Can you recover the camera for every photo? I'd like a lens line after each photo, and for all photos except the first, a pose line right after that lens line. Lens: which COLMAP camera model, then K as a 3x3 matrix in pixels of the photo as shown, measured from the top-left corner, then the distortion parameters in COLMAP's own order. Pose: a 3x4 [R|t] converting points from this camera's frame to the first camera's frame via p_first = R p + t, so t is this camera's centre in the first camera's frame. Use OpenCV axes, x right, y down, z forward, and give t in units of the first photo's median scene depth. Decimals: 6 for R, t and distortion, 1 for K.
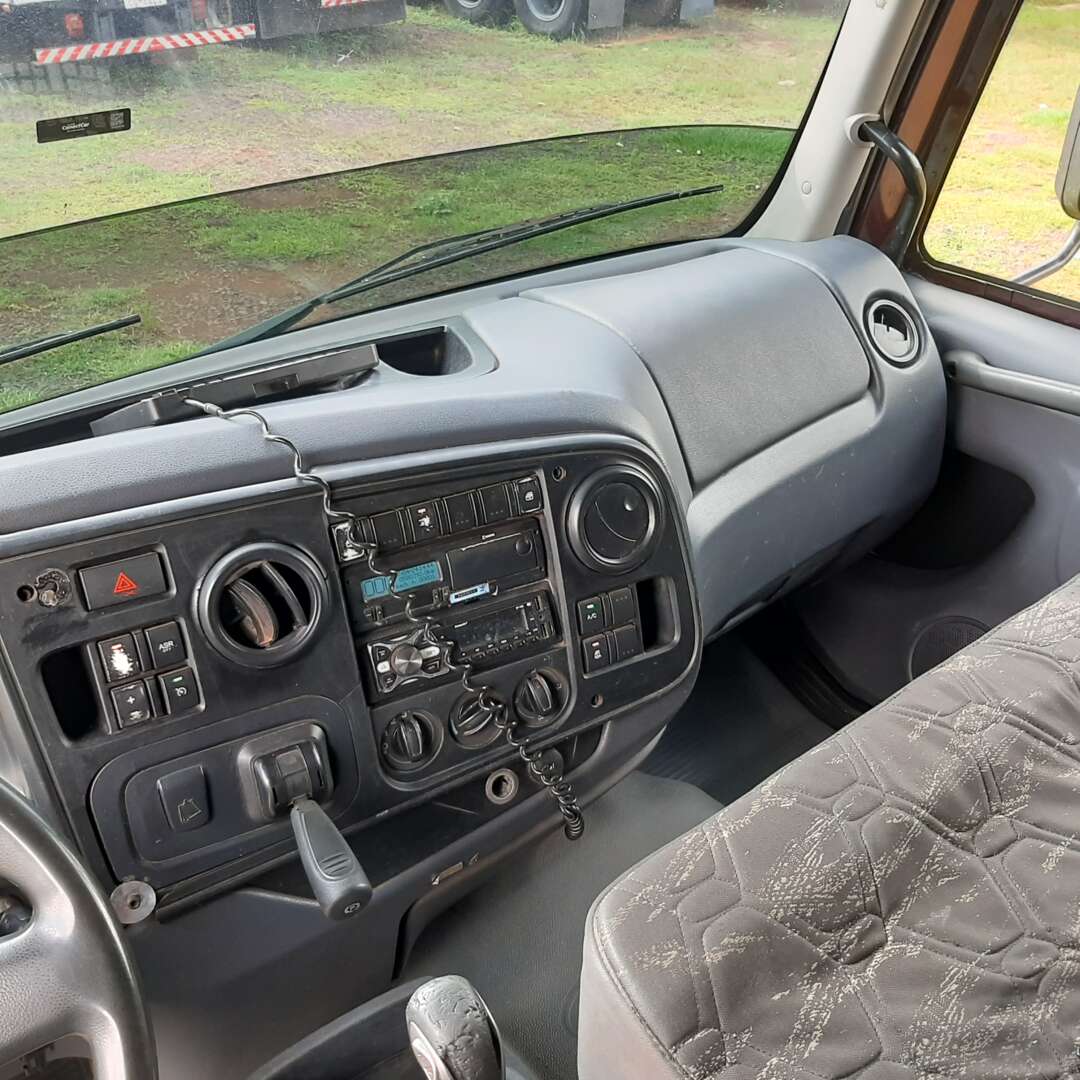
lens RADIAL K [[1125.1, 0, 521.9], [0, 1125.1, 526.9], [0, 0, 1]] dist [0.117088, -0.285346]
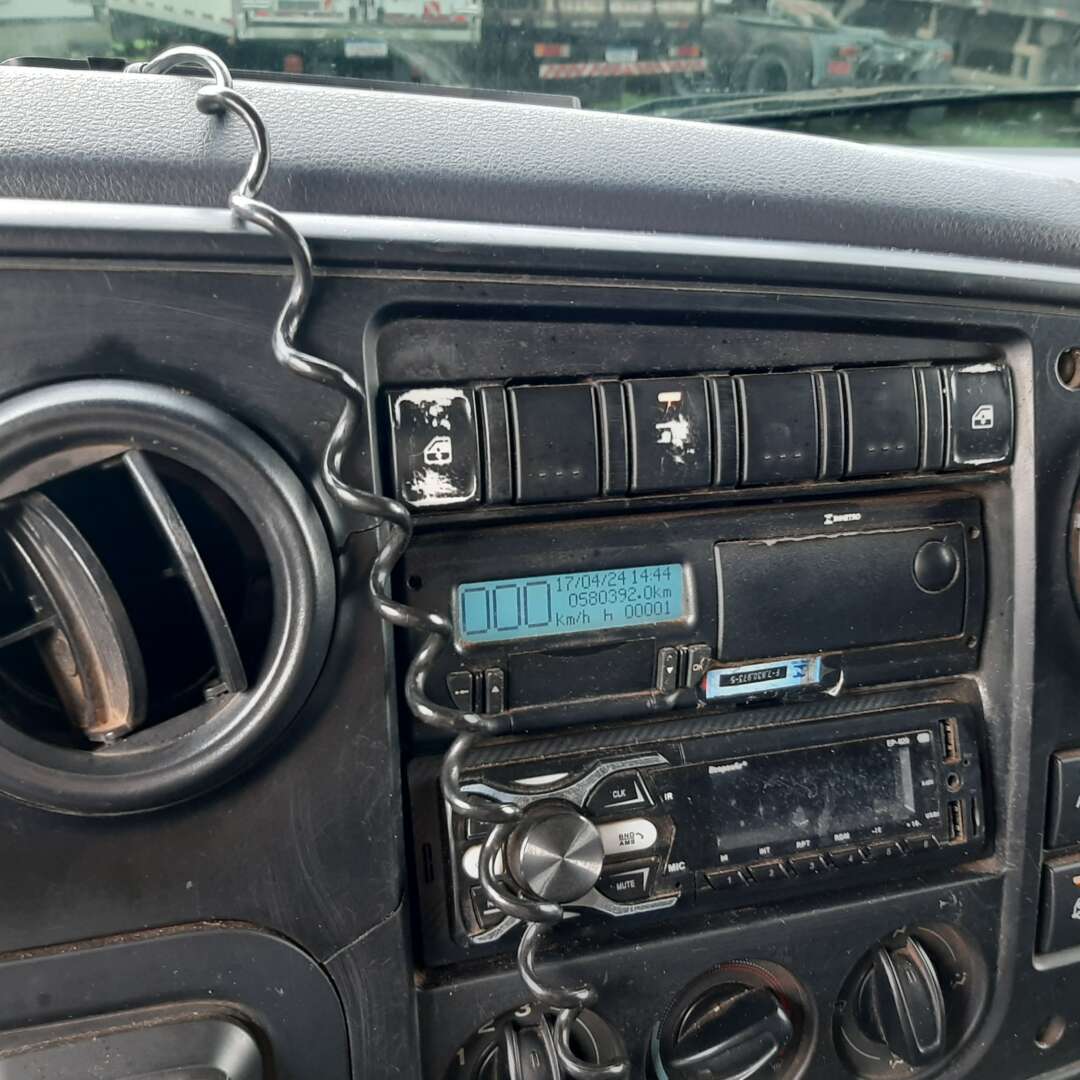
lens RADIAL K [[1125.1, 0, 521.9], [0, 1125.1, 526.9], [0, 0, 1]] dist [0.117088, -0.285346]
pose [[0.981717, 0.138807, -0.130250, -0.085148], [-0.149796, 0.985580, -0.078702, 0.055635], [0.117448, 0.096774, 0.988353, 0.693355]]
